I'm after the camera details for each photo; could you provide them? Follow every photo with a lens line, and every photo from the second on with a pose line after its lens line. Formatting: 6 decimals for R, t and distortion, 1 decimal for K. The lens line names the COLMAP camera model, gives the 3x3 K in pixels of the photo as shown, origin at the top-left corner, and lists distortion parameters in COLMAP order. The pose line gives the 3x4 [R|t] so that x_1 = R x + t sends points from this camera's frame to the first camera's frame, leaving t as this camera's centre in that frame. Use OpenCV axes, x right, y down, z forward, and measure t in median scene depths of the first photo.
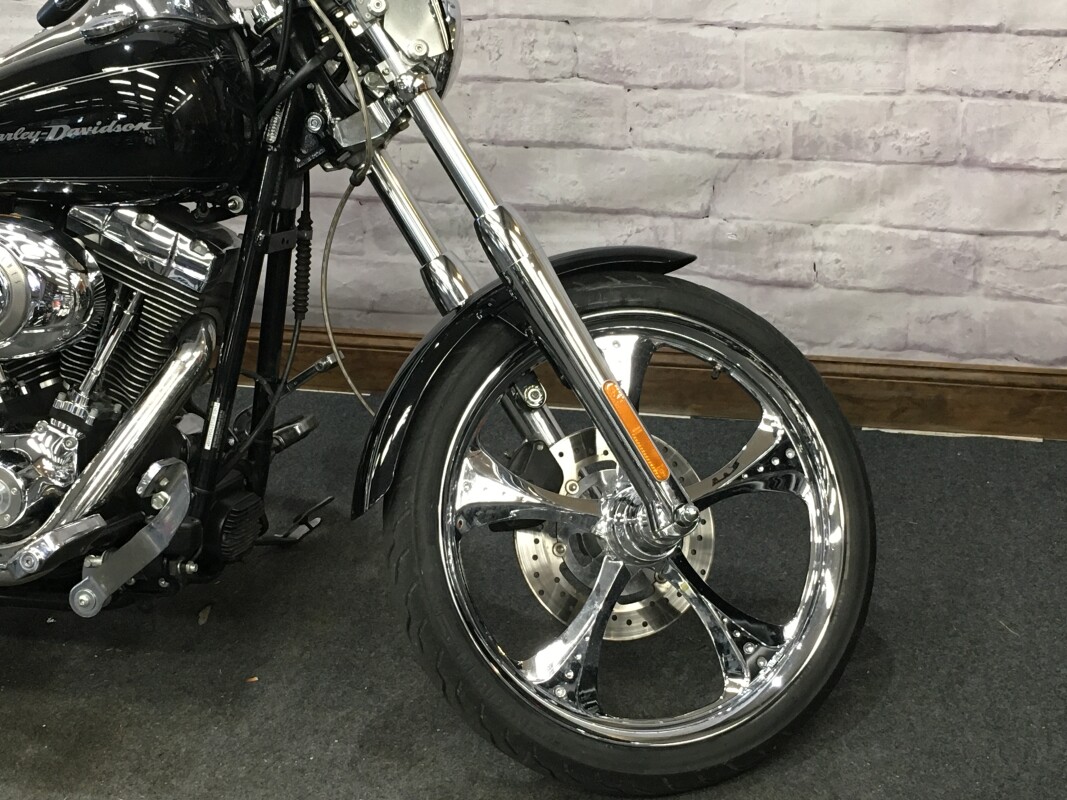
lens RADIAL K [[1683.9, 0, 531.5], [0, 1683.9, 397.0], [0, 0, 1]] dist [0.048235, 0.000000]
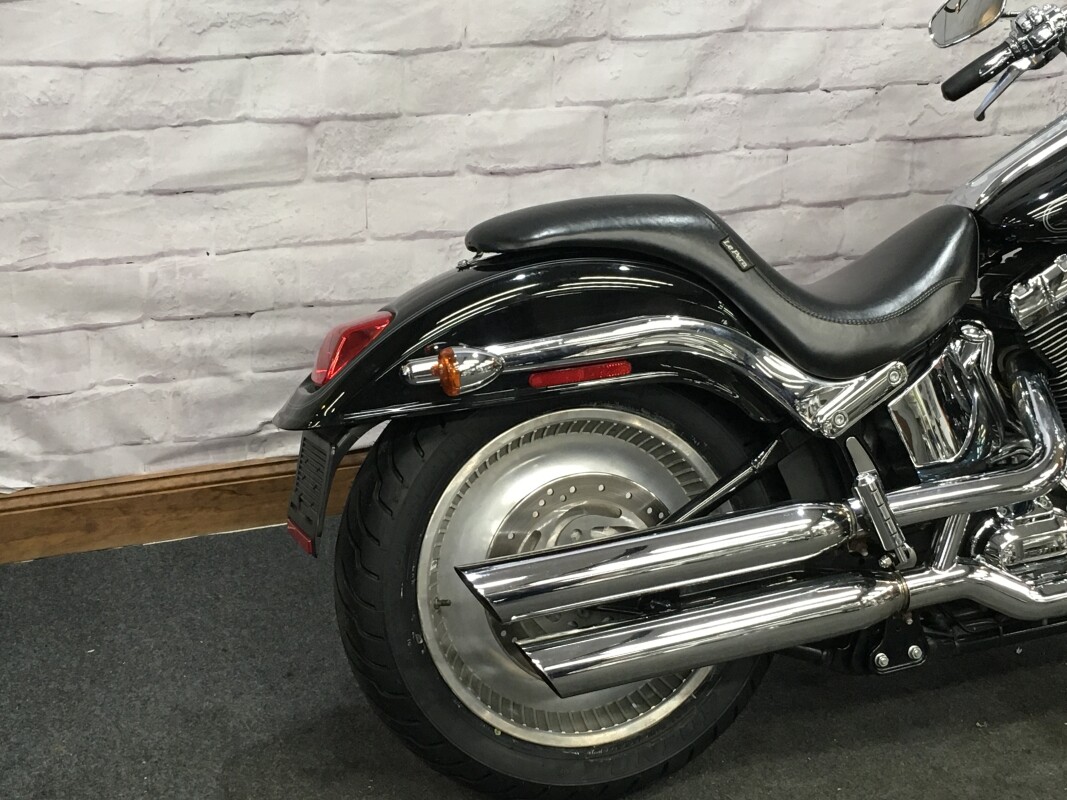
lens RADIAL K [[1683.9, 0, 533.6], [0, 1683.9, 399.2], [0, 0, 1]] dist [0.048235, 0.000000]
pose [[0.853610, -0.167108, 0.493381, -0.968292], [0.206203, 0.978178, -0.025448, -0.053569], [-0.478362, 0.123459, 0.869441, 0.196459]]
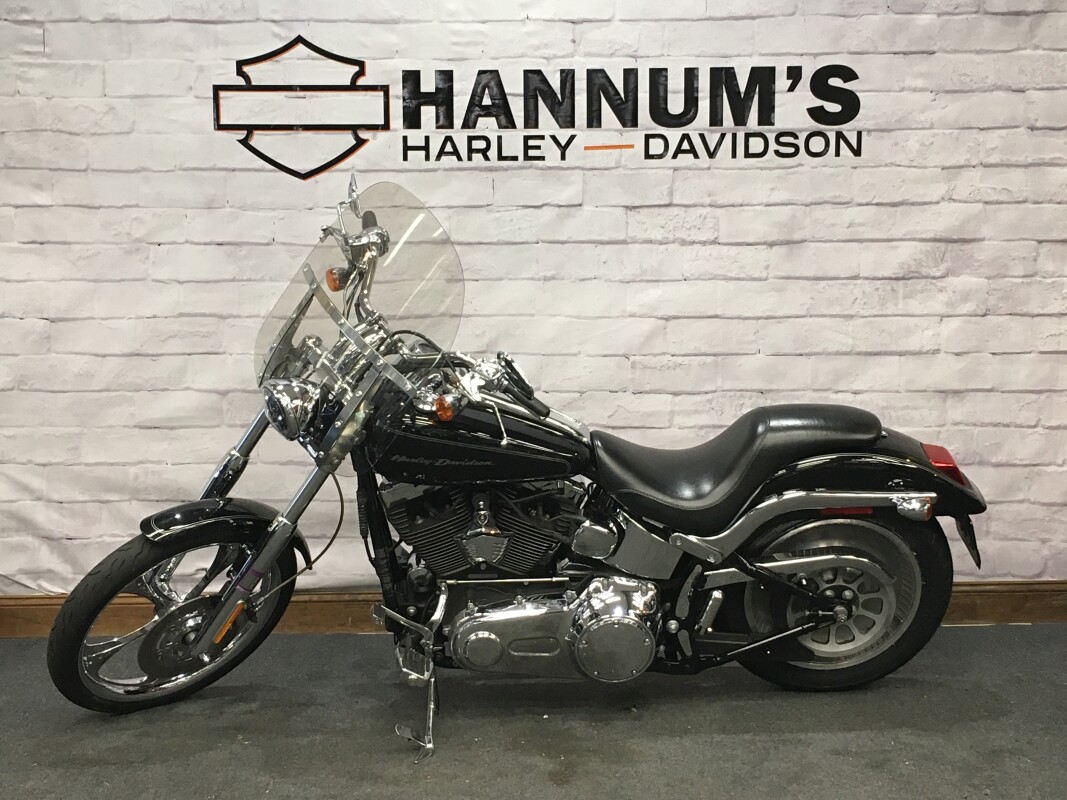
lens RADIAL K [[1683.9, 0, 533.2], [0, 1683.9, 396.6], [0, 0, 1]] dist [0.048235, 0.000000]
pose [[0.975601, -0.012606, 0.219189, -0.621177], [0.080178, 0.949854, -0.302241, 0.310872], [-0.204387, 0.312441, 0.927689, -0.627338]]
